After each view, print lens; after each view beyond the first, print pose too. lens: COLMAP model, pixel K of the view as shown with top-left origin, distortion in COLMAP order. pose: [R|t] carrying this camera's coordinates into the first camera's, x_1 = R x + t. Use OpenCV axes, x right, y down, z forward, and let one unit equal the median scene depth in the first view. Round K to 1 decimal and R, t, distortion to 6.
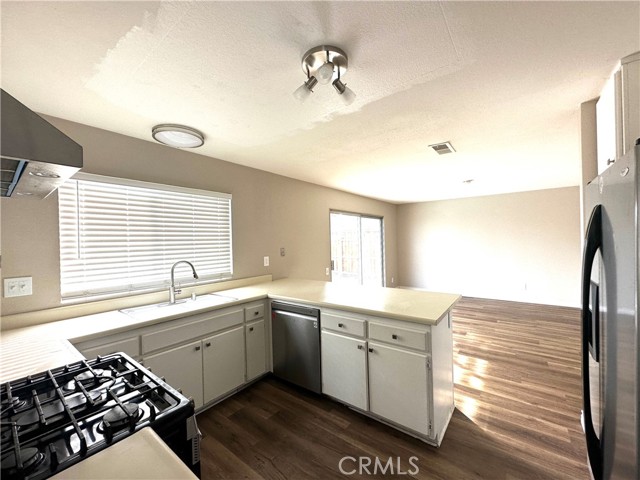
lens RADIAL K [[260.3, 0, 320.0], [0, 260.3, 240.0], [0, 0, 1]] dist [-0.001991, 0.000285]
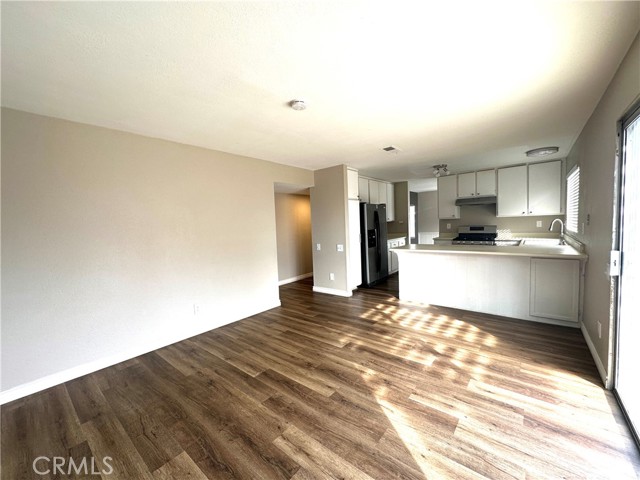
lens RADIAL K [[260.3, 0, 320.0], [0, 260.3, 240.0], [0, 0, 1]] dist [-0.001991, 0.000285]
pose [[-0.996957, 0.064457, 0.043834, 0.672132], [0.067111, 0.995815, 0.062039, 0.011317], [-0.039652, 0.064792, -0.997111, 1.989304]]
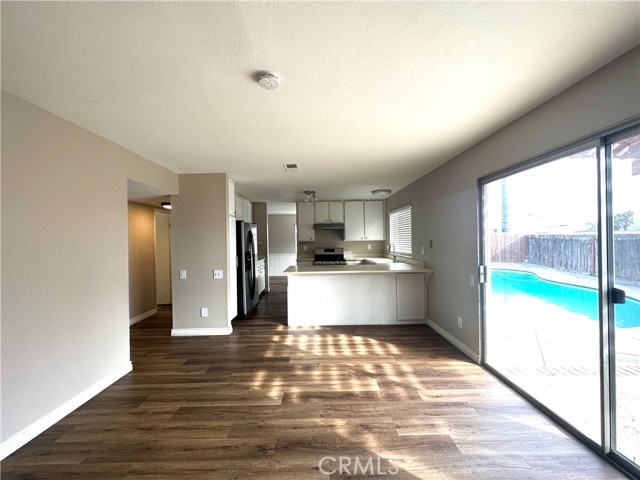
lens RADIAL K [[260.3, 0, 320.0], [0, 260.3, 240.0], [0, 0, 1]] dist [-0.001991, 0.000285]
pose [[-0.792084, 0.040046, -0.609097, 0.962897], [0.038193, 0.999142, 0.016024, -0.001027], [0.609216, -0.010571, -0.792934, 1.747493]]
